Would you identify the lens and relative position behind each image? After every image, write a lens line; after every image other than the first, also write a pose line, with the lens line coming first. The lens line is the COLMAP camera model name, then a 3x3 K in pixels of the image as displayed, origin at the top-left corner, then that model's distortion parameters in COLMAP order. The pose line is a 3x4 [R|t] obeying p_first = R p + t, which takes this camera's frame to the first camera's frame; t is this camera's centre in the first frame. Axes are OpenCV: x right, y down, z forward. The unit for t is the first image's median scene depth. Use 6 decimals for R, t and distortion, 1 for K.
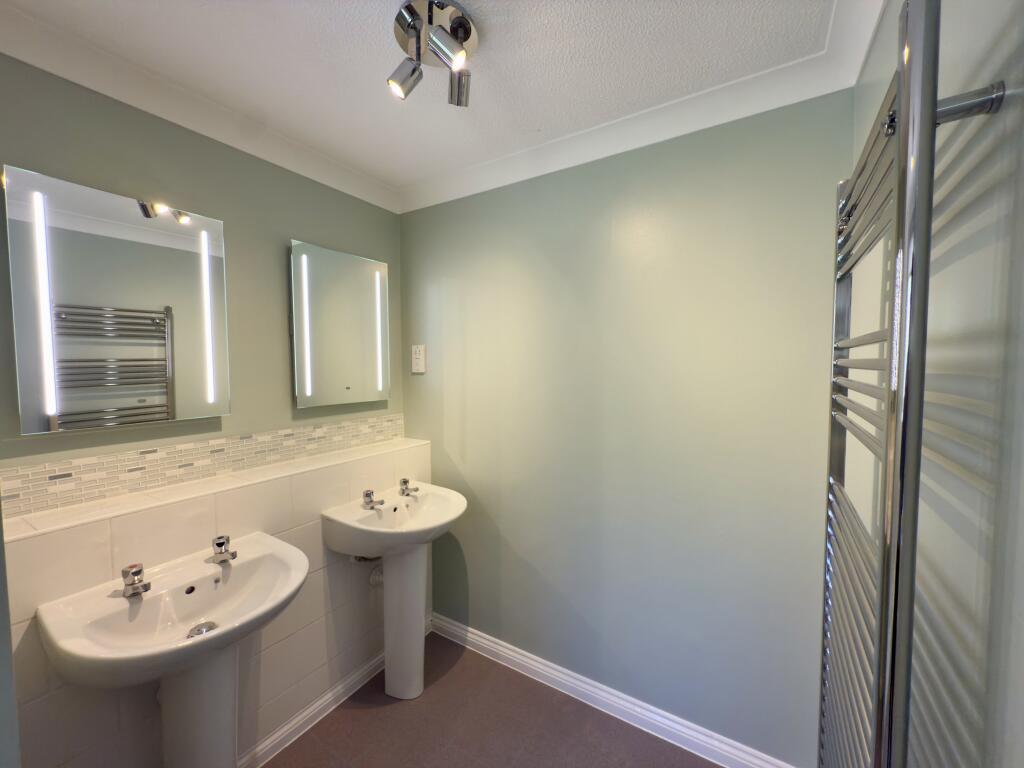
lens RADIAL K [[409.3, 0, 512.0], [0, 409.3, 384.0], [0, 0, 1]] dist [-0.000994, 0.000315]
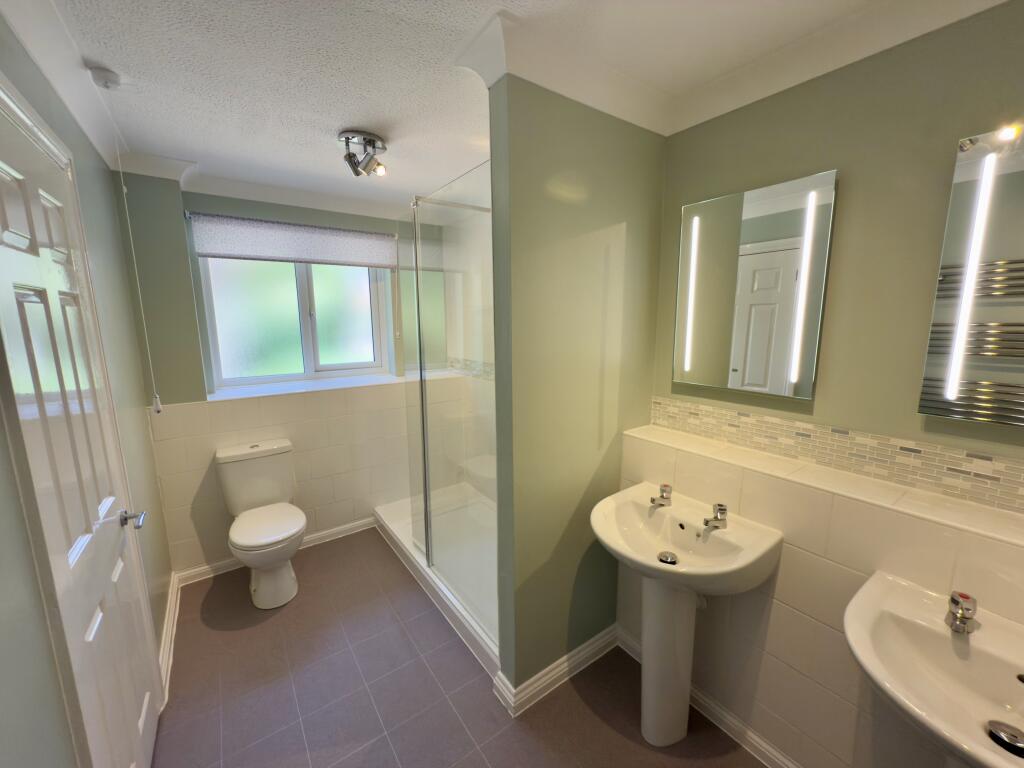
lens RADIAL K [[406.5, 0, 528.0], [0, 406.5, 388.2], [0, 0, 1]] dist [0.000762, 0.000193]
pose [[-0.362769, 0.164332, -0.917275, 0.329274], [-0.040593, 0.980607, 0.191732, -0.090432], [0.930995, 0.106789, -0.349063, 0.724479]]
